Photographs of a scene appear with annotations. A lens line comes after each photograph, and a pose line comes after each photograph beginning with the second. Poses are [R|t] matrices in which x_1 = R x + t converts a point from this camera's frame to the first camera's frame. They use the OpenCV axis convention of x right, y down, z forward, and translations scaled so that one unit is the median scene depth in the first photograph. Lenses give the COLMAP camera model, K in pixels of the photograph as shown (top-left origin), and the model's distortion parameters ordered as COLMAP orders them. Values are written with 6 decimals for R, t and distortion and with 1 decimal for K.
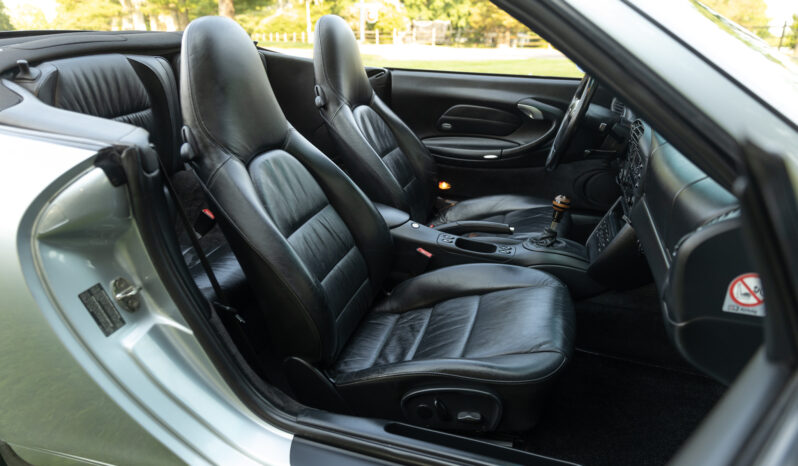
lens RADIAL K [[526.4, 0, 396.1], [0, 526.4, 237.7], [0, 0, 1]] dist [0.010168, 0.004097]
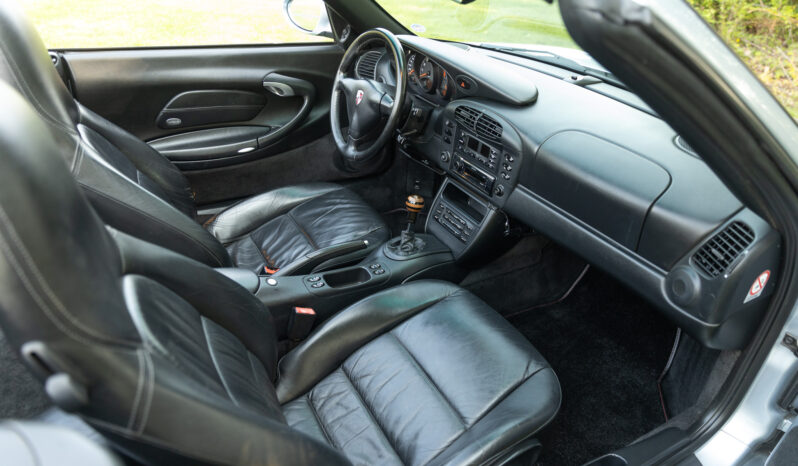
lens RADIAL K [[526.4, 0, 393.7], [0, 526.4, 234.0], [0, 0, 1]] dist [0.010168, 0.004097]
pose [[0.671927, -0.346911, 0.654345, -0.350568], [0.231717, 0.937628, 0.259154, -0.267729], [-0.703435, -0.022510, 0.710403, 0.354151]]
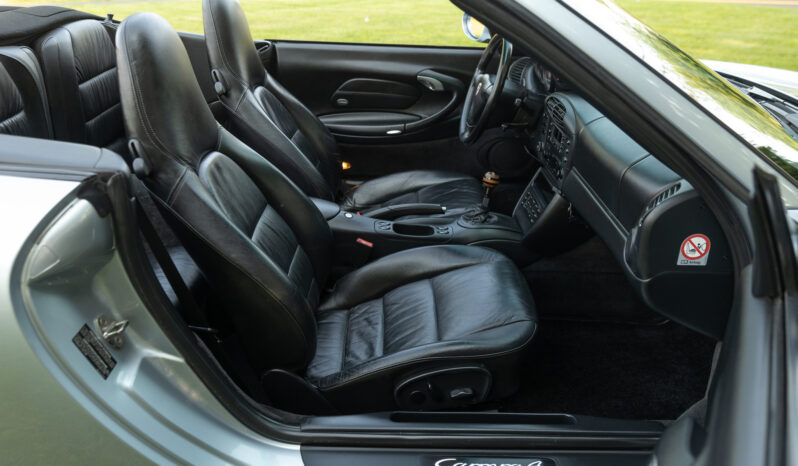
lens RADIAL K [[634.6, 0, 396.5], [0, 634.6, 226.5], [0, 0, 1]] dist [0.006705, 0.010619]
pose [[0.950810, -0.114558, 0.287815, -0.231533], [0.106705, 0.993366, 0.042883, -0.046974], [-0.290818, -0.010063, 0.956726, -0.136628]]
